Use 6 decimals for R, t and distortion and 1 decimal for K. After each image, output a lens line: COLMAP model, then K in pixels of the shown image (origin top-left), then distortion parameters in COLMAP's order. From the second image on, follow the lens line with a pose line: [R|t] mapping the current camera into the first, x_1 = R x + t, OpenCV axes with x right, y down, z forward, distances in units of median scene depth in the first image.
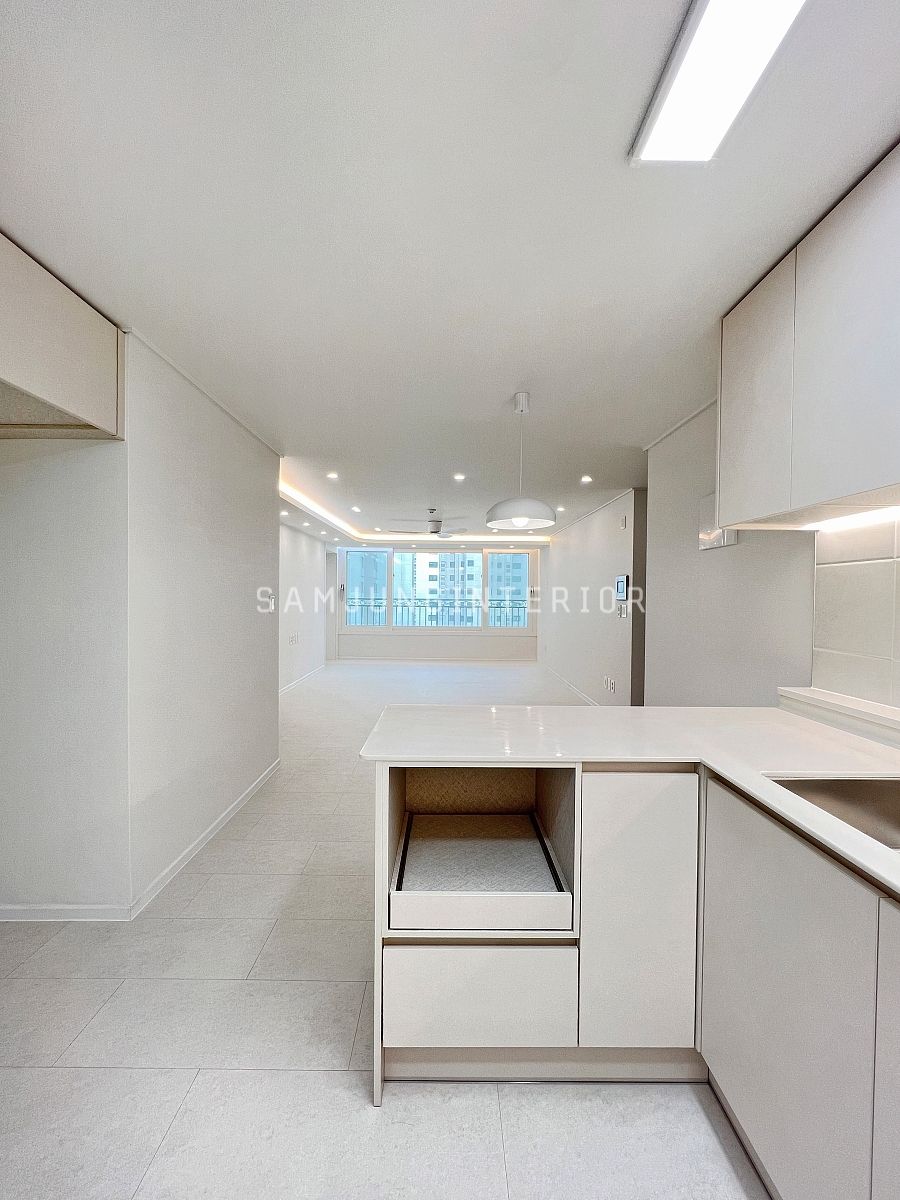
lens RADIAL K [[507.7, 0, 451.1], [0, 507.7, 604.1], [0, 0, 1]] dist [-0.000050, 0.000194]
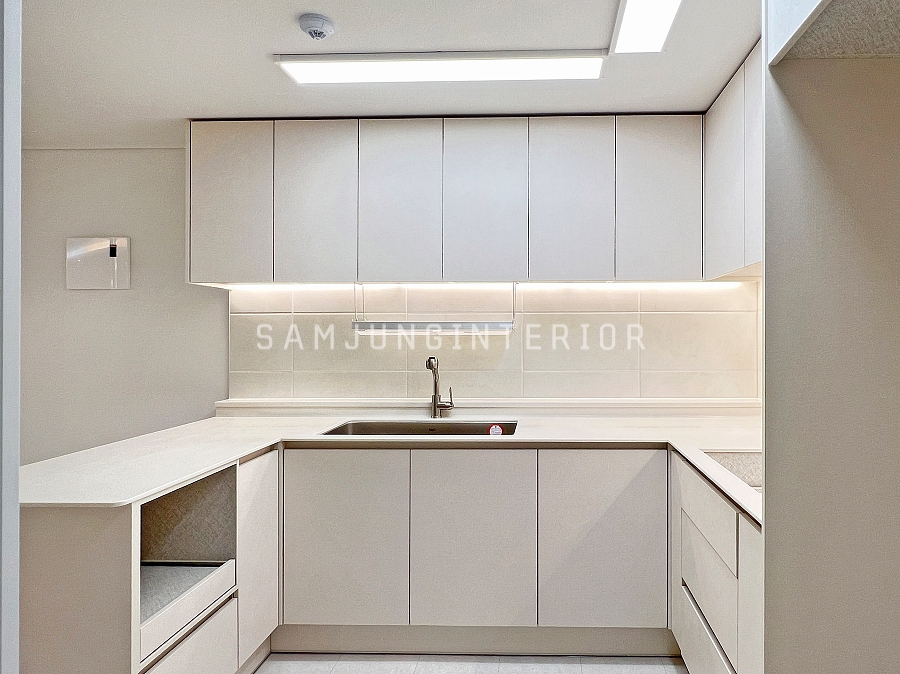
lens RADIAL K [[575.6, 0, 529.8], [0, 575.6, 330.5], [0, 0, 1]] dist [-0.023687, 0.000504]
pose [[0.023624, -0.007766, 0.999691, -0.260263], [0.024477, 0.999675, 0.007187, -0.005736], [-0.999421, 0.024300, 0.023807, 0.033604]]
